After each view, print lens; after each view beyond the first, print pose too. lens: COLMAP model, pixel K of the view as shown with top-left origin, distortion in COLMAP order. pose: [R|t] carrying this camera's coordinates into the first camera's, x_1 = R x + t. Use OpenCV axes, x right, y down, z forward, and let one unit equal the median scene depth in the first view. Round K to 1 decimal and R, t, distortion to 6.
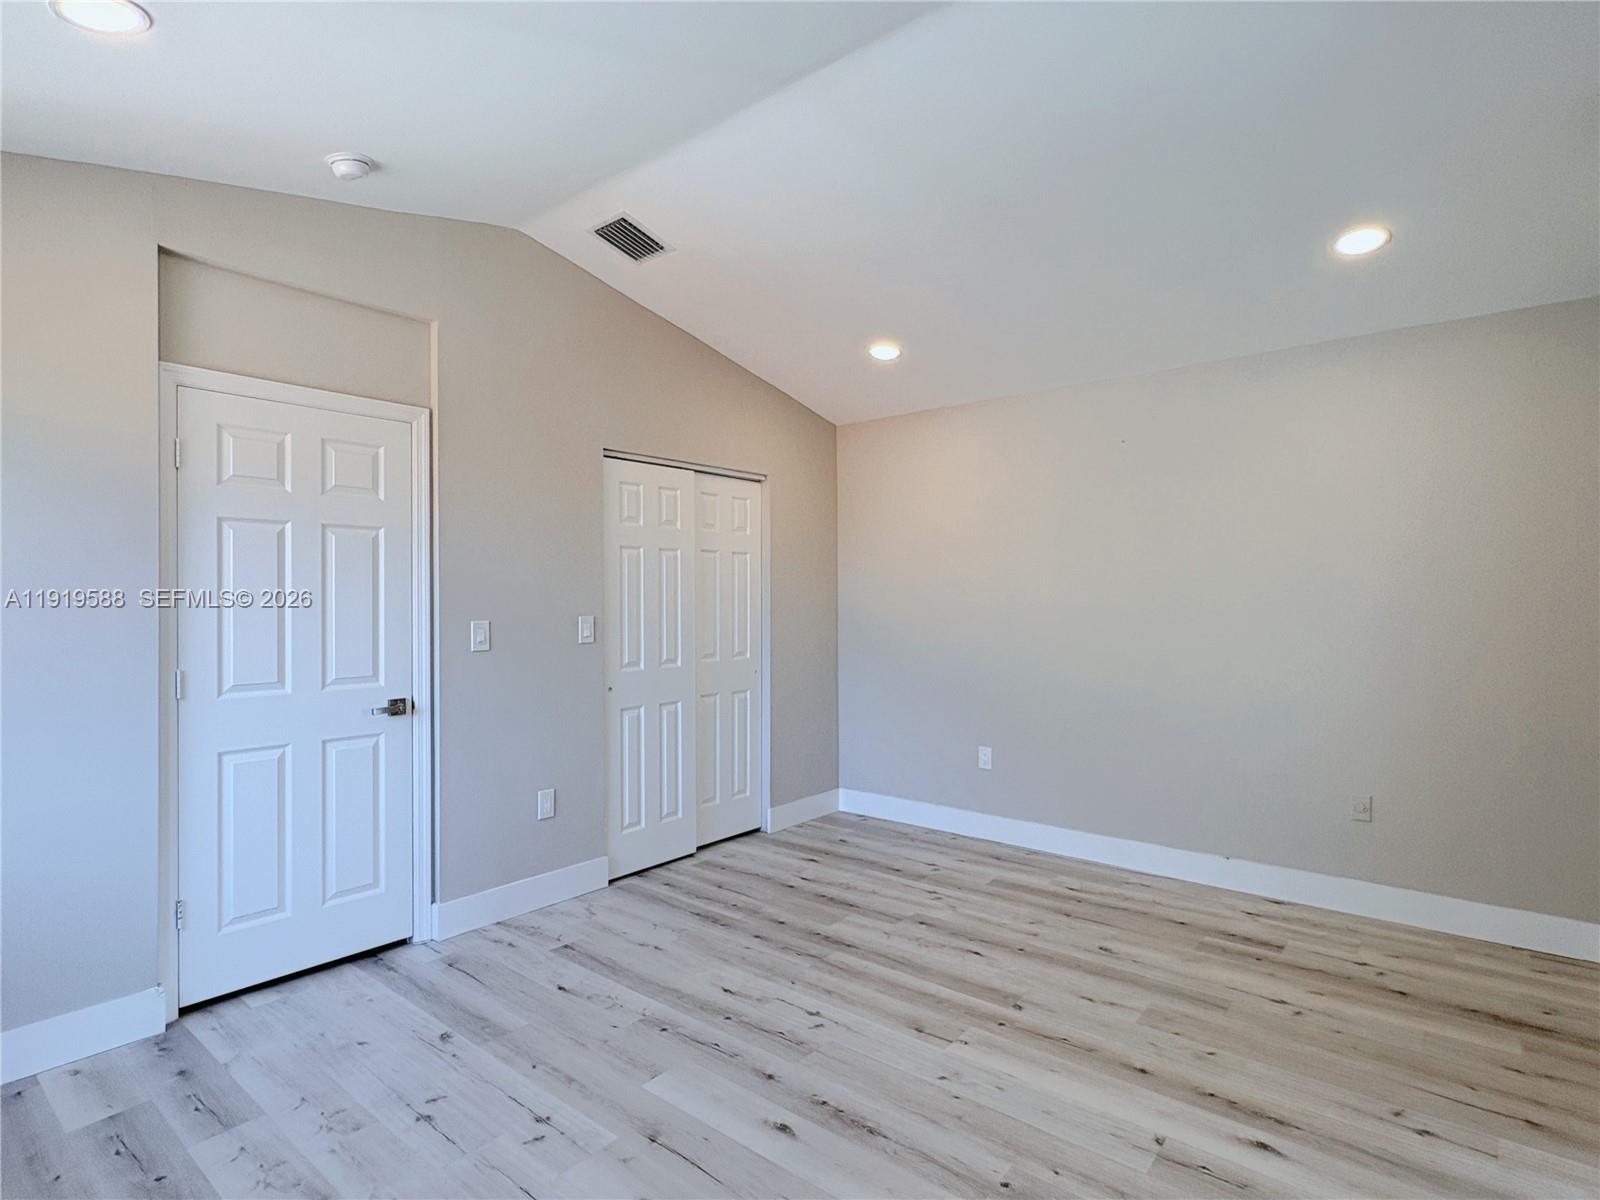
lens RADIAL K [[823.3, 0, 800.0], [0, 823.3, 600.0], [0, 0, 1]] dist [0.001508, 0.000800]
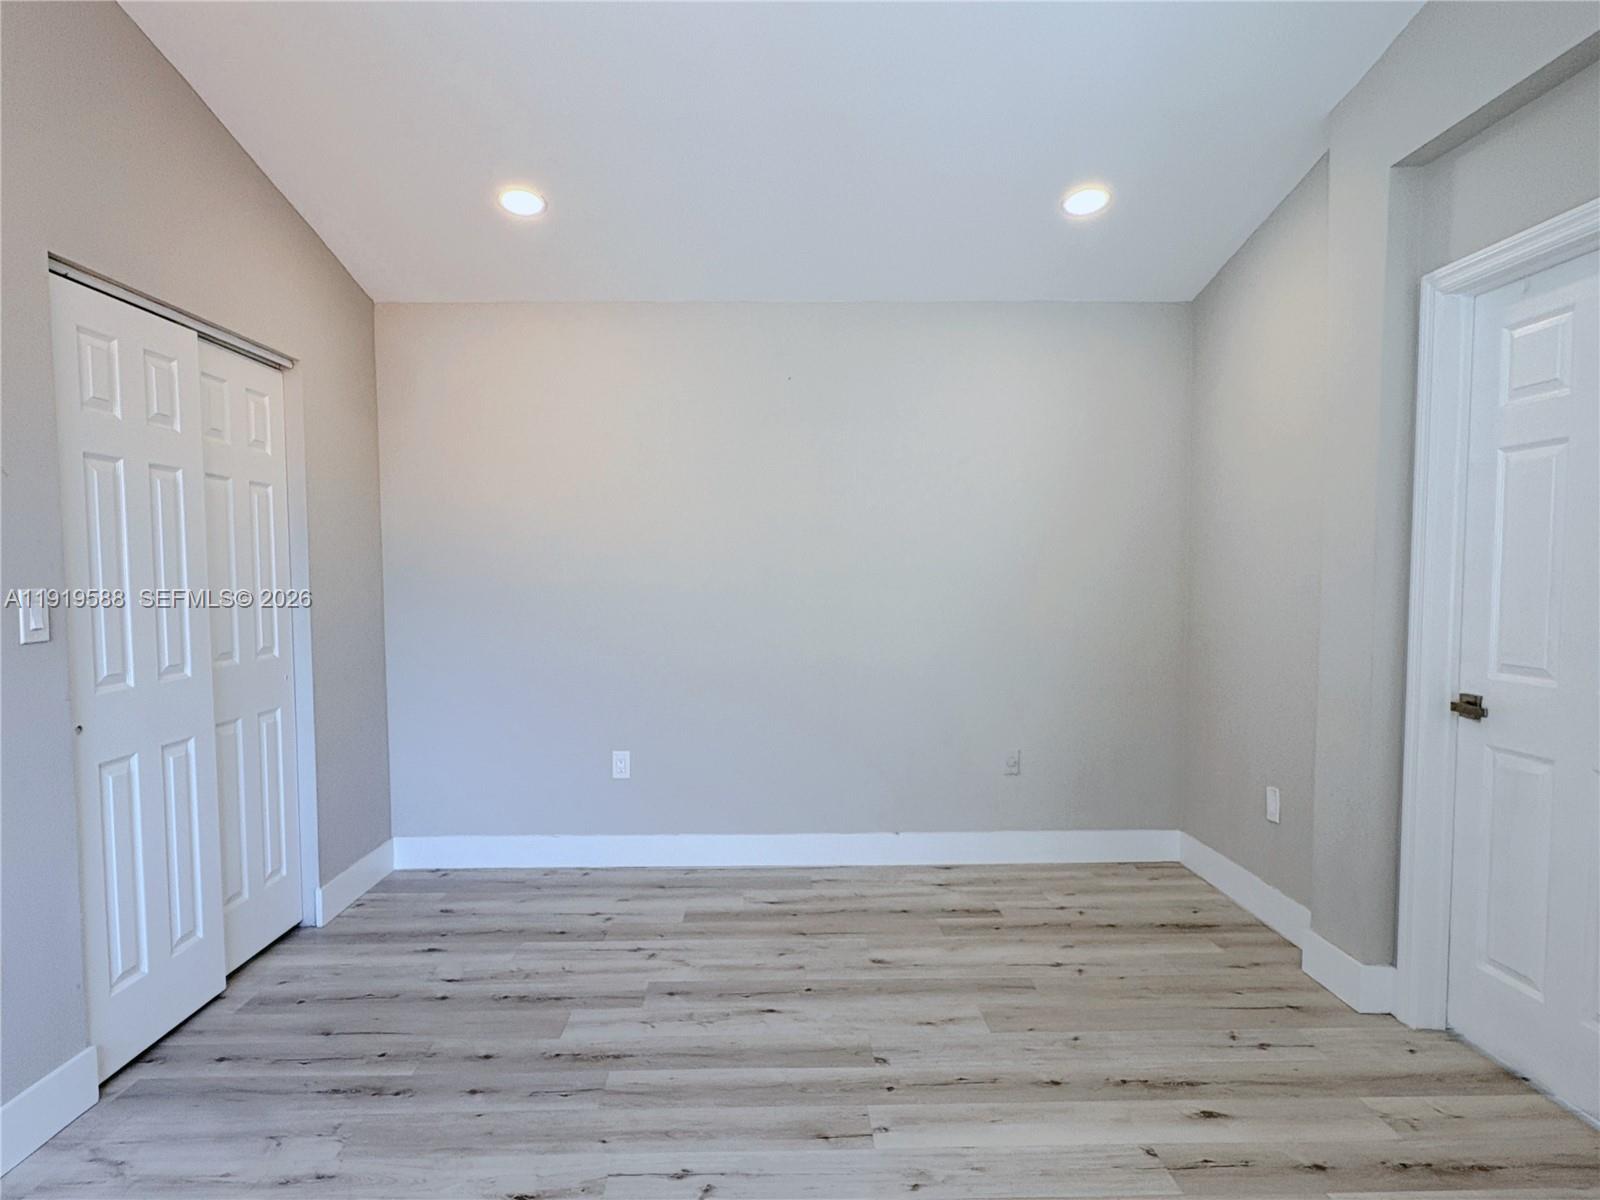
lens RADIAL K [[937.1, 0, 795.4], [0, 937.1, 618.9], [0, 0, 1]] dist [-0.000681, 0.001136]
pose [[0.761709, -0.035077, 0.646970, -0.303032], [0.003833, 0.998760, 0.049637, 0.012768], [-0.647908, -0.035330, 0.760899, 0.297294]]
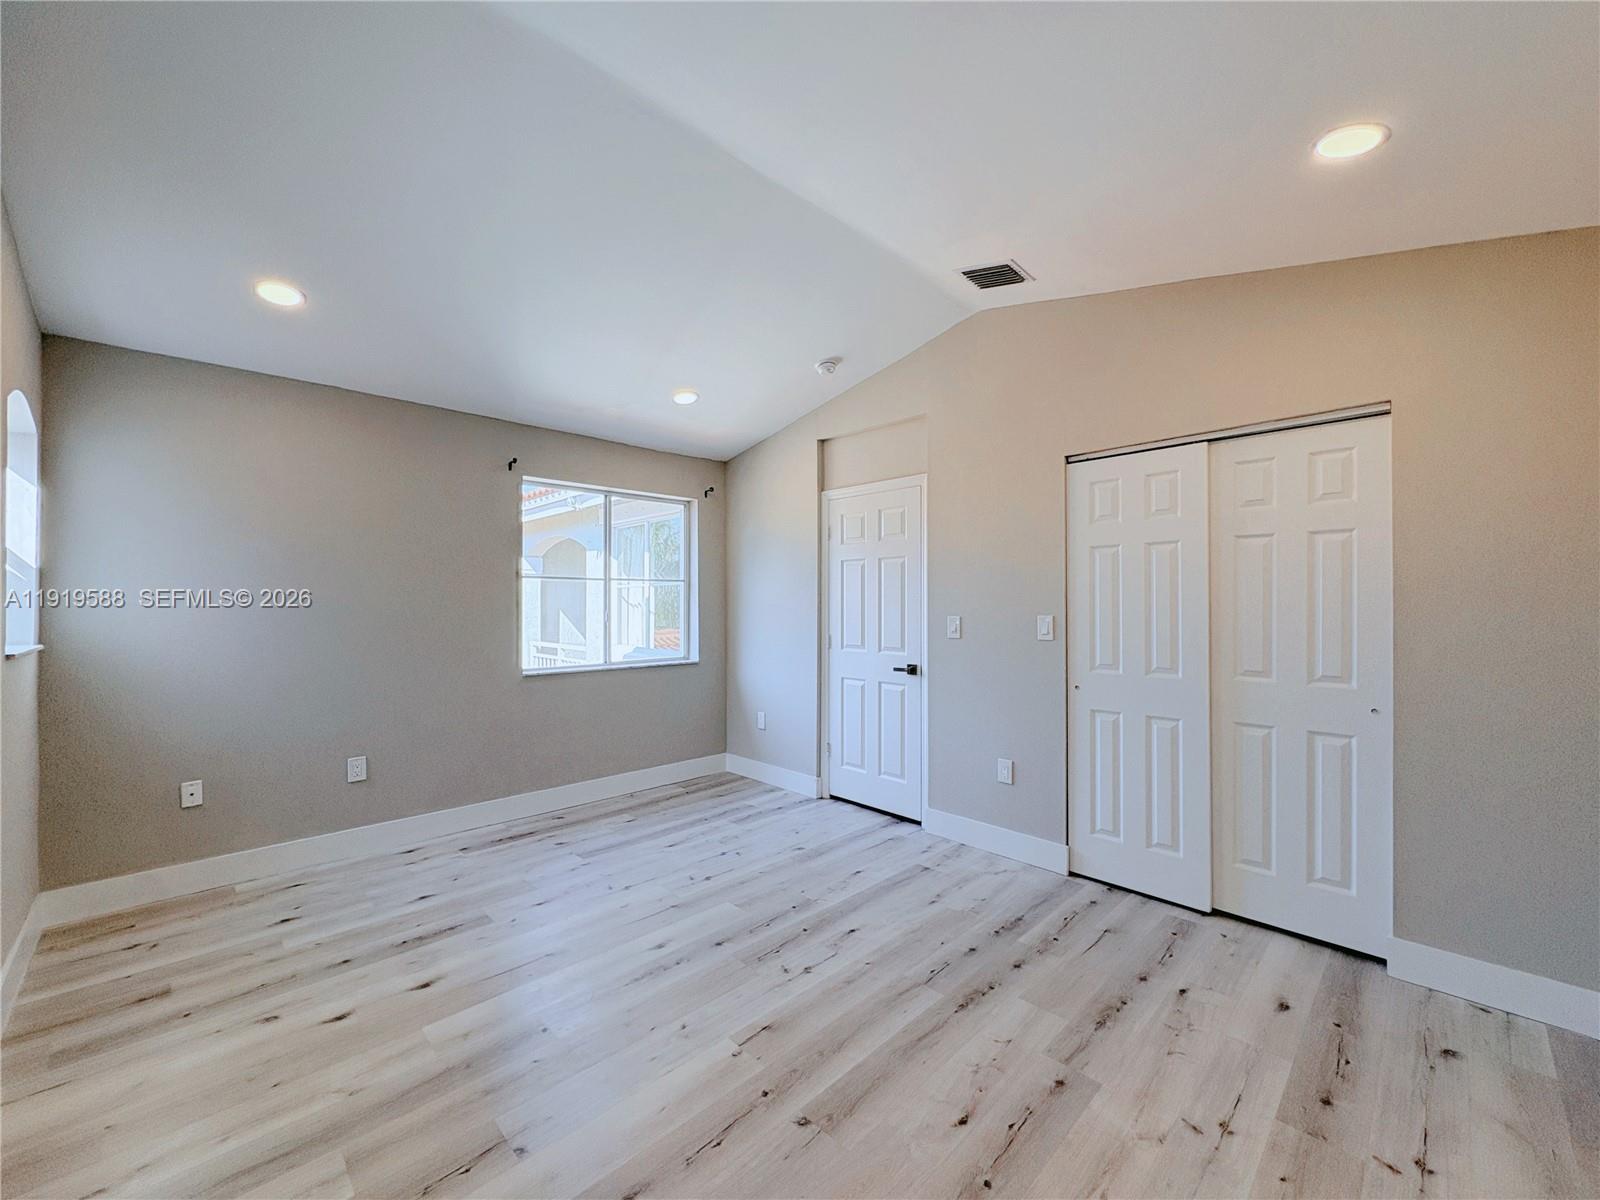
lens RADIAL K [[650.4, 0, 800.0], [0, 650.4, 600.0], [0, 0, 1]] dist [0.000749, 0.000022]
pose [[-0.120301, -0.004906, -0.992725, 0.702319], [0.000199, 0.999988, -0.004966, 0.003328], [0.992737, -0.000795, -0.120298, 0.858080]]
